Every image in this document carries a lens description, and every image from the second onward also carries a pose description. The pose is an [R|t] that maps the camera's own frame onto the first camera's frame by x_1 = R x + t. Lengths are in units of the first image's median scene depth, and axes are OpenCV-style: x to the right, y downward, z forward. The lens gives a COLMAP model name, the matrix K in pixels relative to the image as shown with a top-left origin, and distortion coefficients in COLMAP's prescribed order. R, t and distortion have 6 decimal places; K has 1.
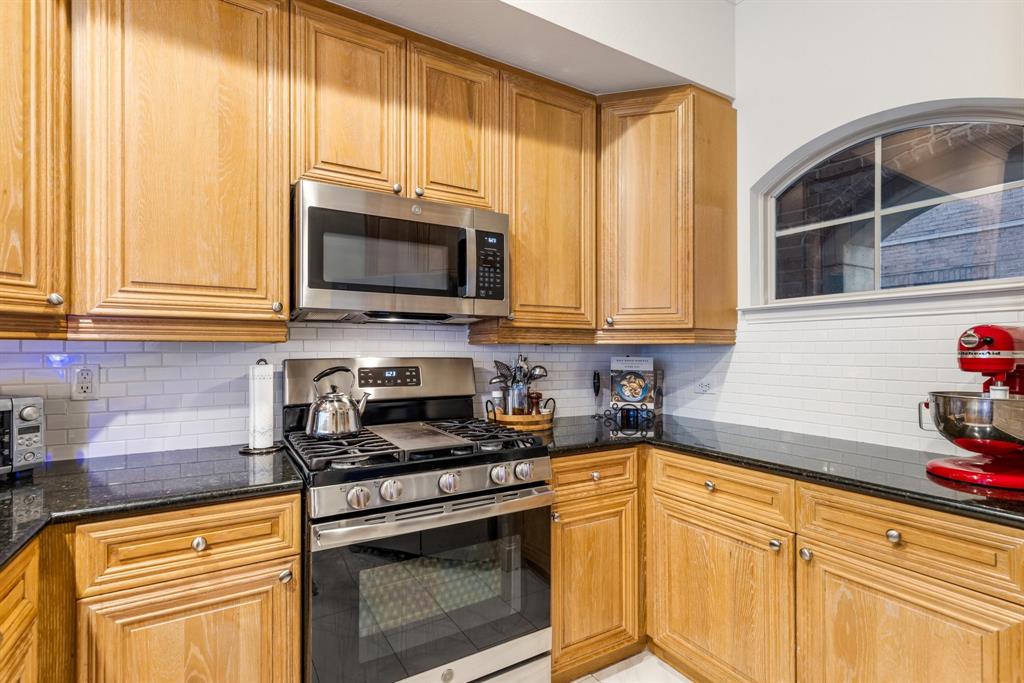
lens RADIAL K [[474.7, 0, 507.1], [0, 474.7, 352.9], [0, 0, 1]] dist [0.003090, 0.000502]
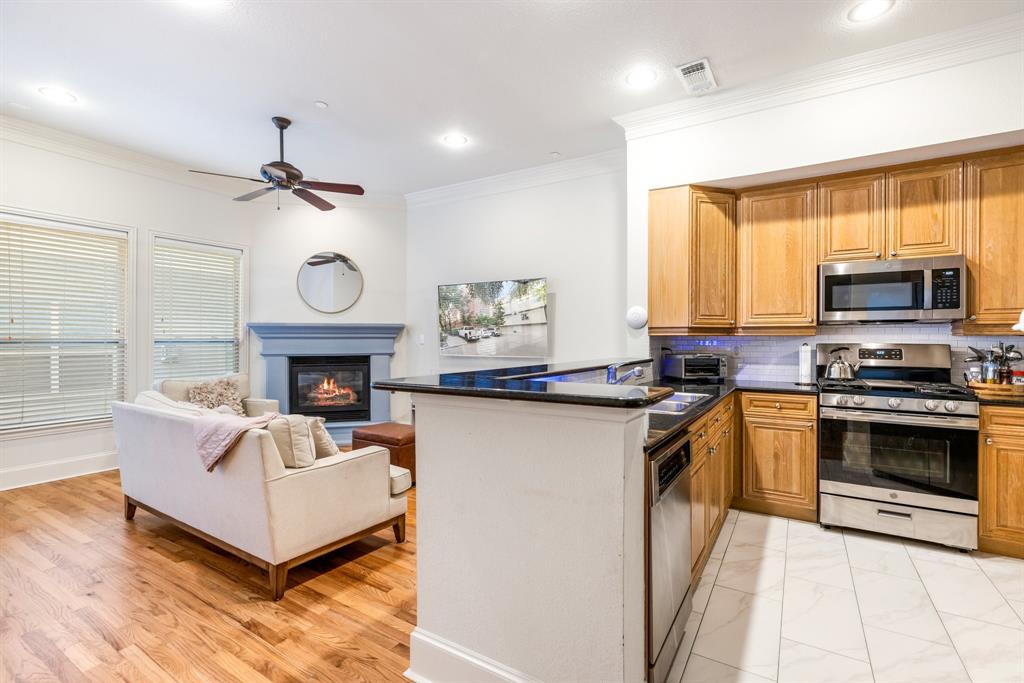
lens RADIAL K [[463.8, 0, 518.7], [0, 463.8, 339.6], [0, 0, 1]] dist [0.006534, 0.001275]
pose [[0.473189, 0.001051, -0.880961, 0.739725], [-0.005087, 0.999986, -0.001539, 0.005926], [0.880947, 0.005210, 0.473187, -1.167112]]
